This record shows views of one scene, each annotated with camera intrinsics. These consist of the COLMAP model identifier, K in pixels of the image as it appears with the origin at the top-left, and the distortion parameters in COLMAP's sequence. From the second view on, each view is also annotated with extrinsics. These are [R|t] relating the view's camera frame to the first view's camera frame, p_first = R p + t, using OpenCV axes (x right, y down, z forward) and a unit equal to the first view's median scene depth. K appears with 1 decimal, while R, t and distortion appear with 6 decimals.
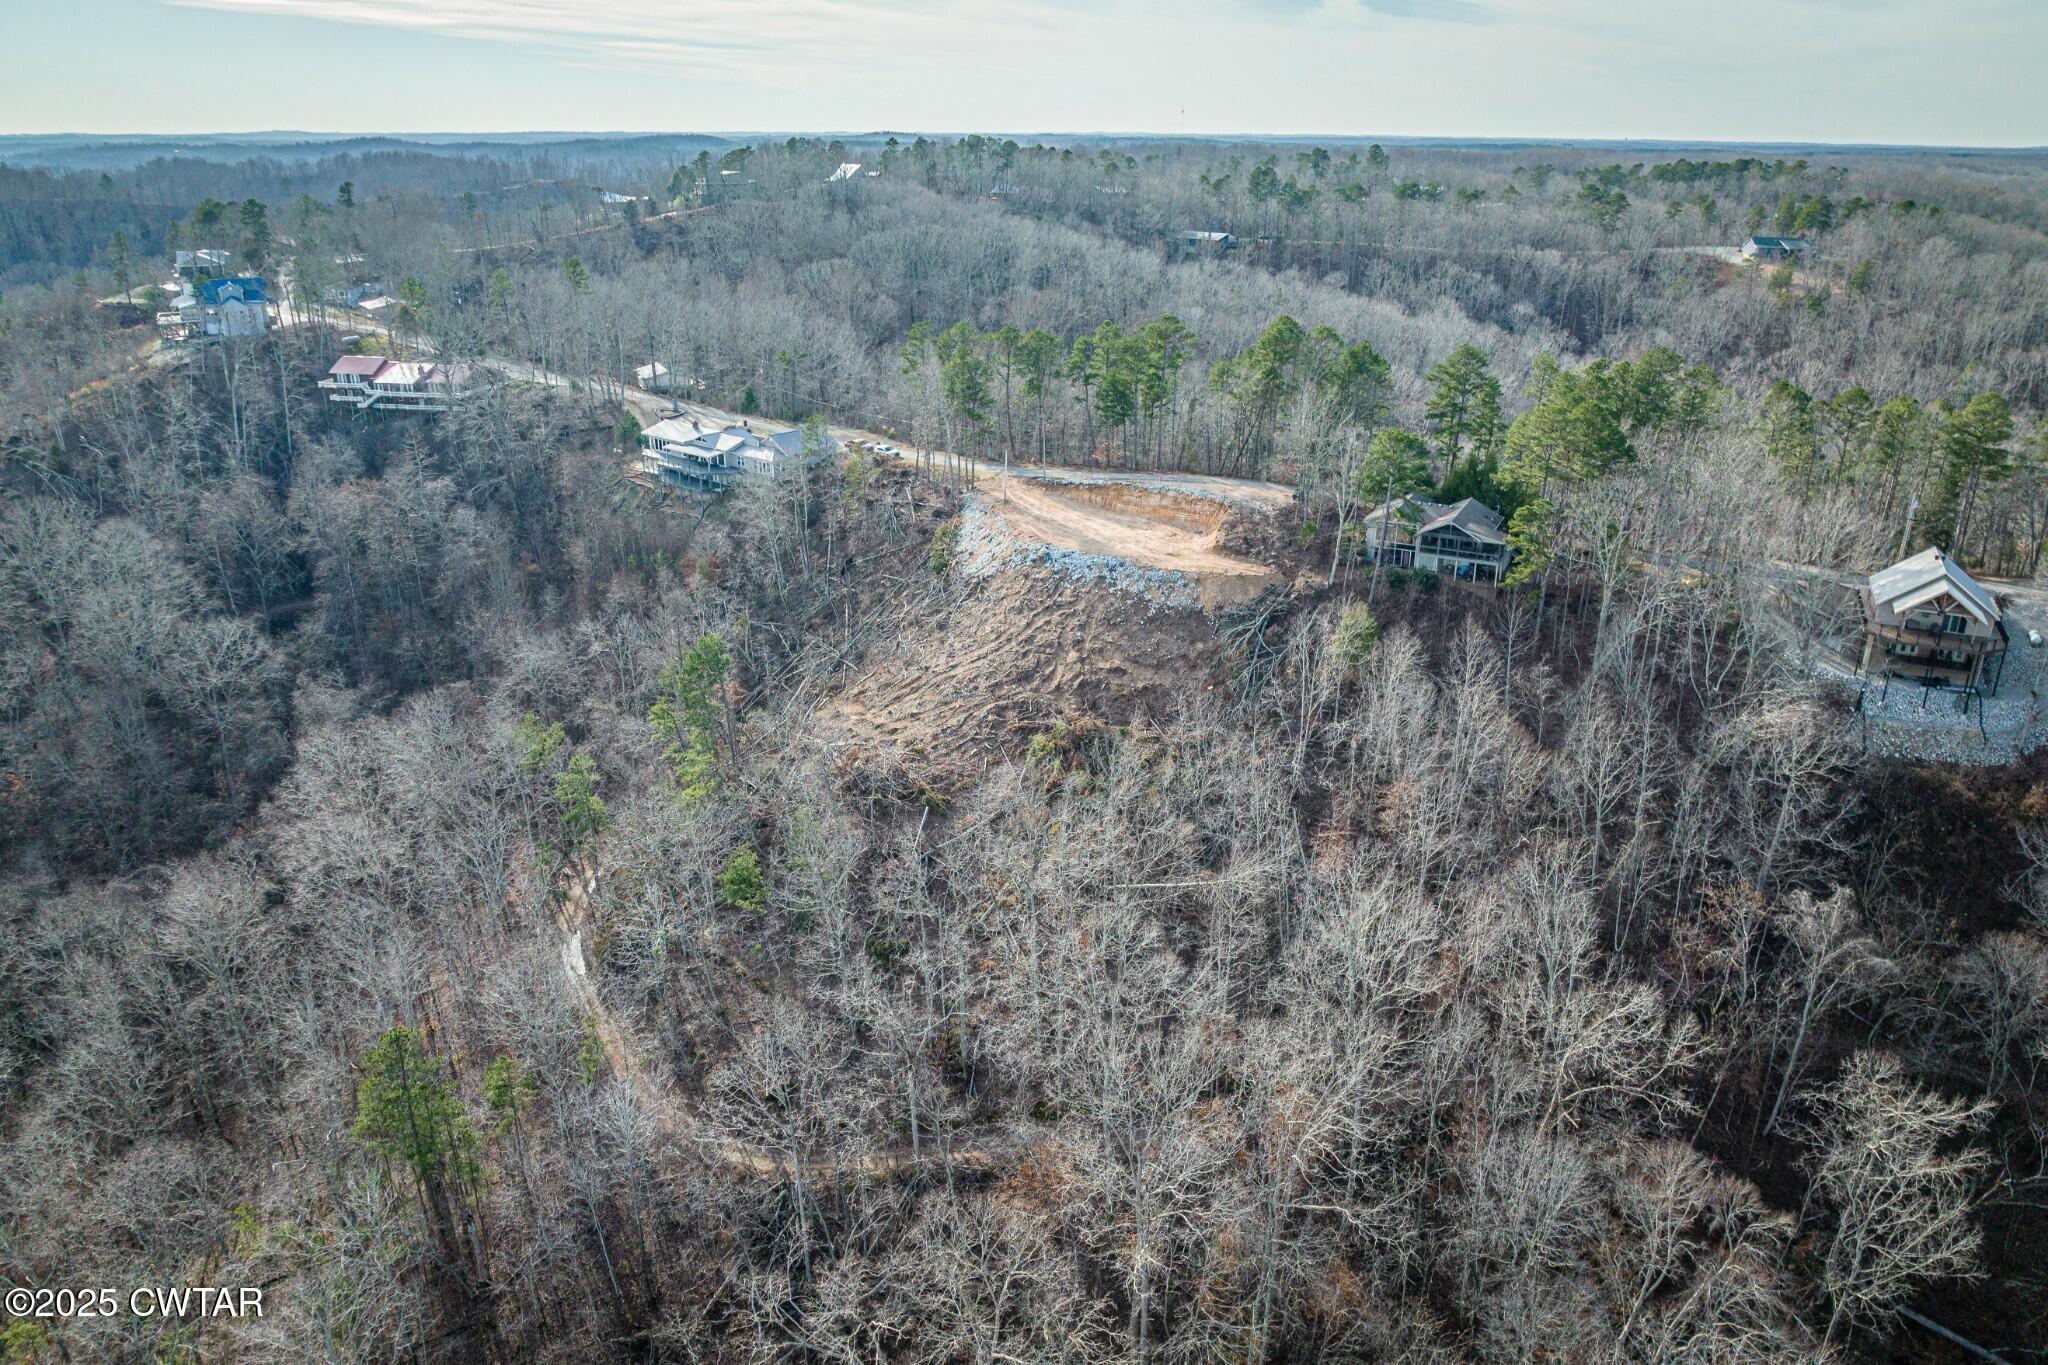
lens RADIAL K [[1444.1, 0, 1024.0], [0, 1444.1, 682.5], [0, 0, 1]] dist [0.038263, -0.001127]
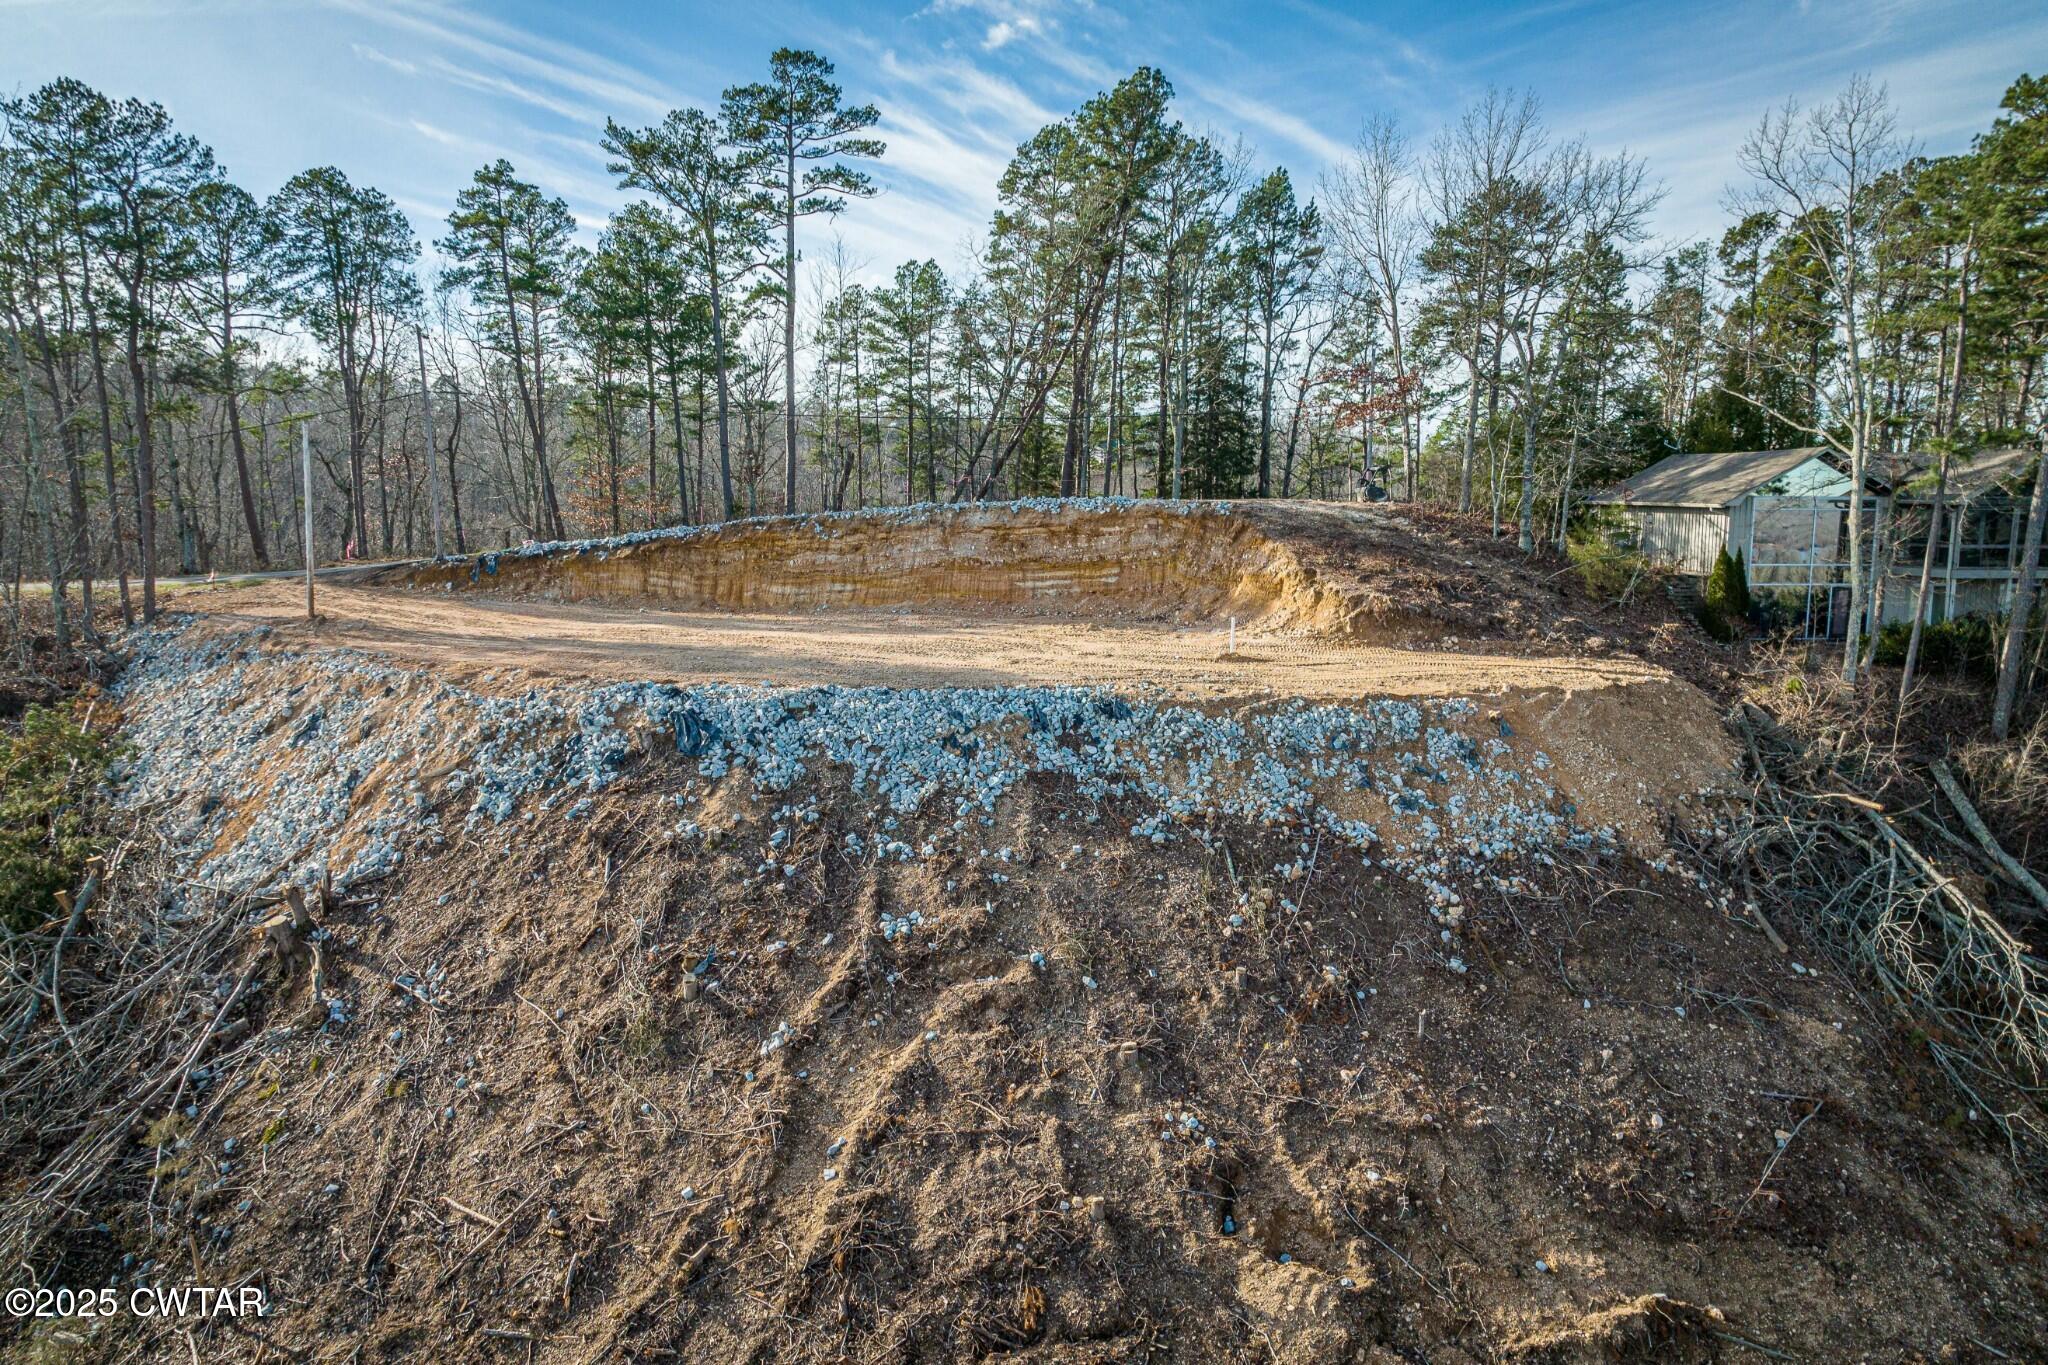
lens RADIAL K [[1424.1, 0, 1024.0], [0, 1424.1, 682.5], [0, 0, 1]] dist [-0.008951, -0.005976]
pose [[0.840370, -0.077336, 0.536467, -0.049135], [0.196325, 0.965990, -0.168286, -0.052417], [-0.505207, 0.246744, 0.826972, 0.816712]]
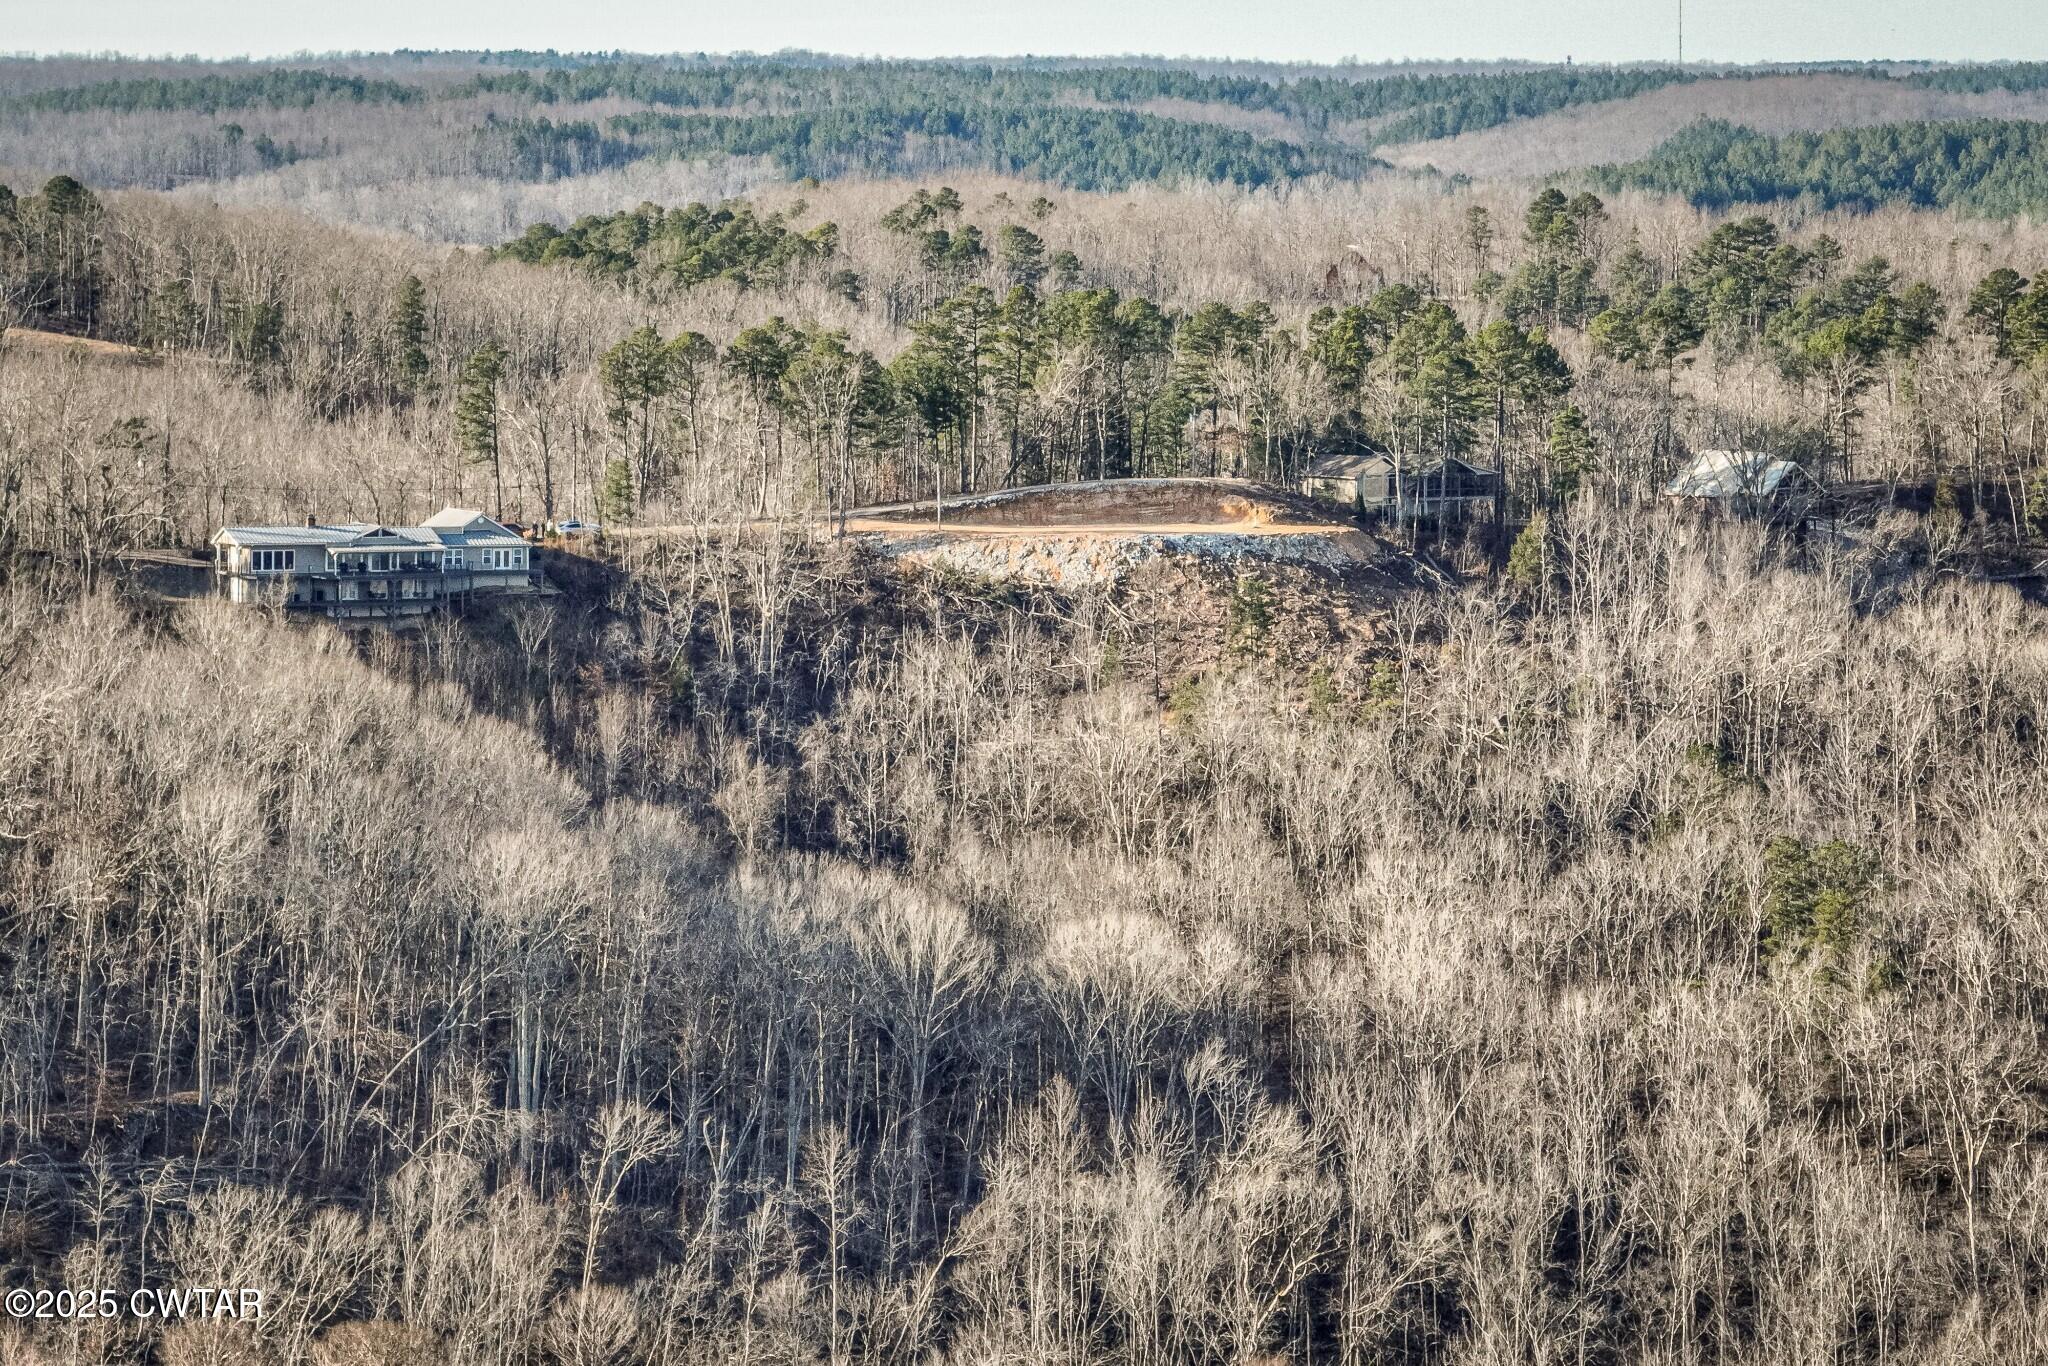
lens RADIAL K [[10211.7, 0, 1024.0], [0, 10211.7, 683.0], [0, 0, 1]] dist [1.099749, -4.336288]
pose [[0.455706, -0.062635, 0.887924, -5.187436], [0.320265, 0.942256, -0.097901, 0.529454], [-0.830519, 0.328985, 0.449451, -1.516745]]
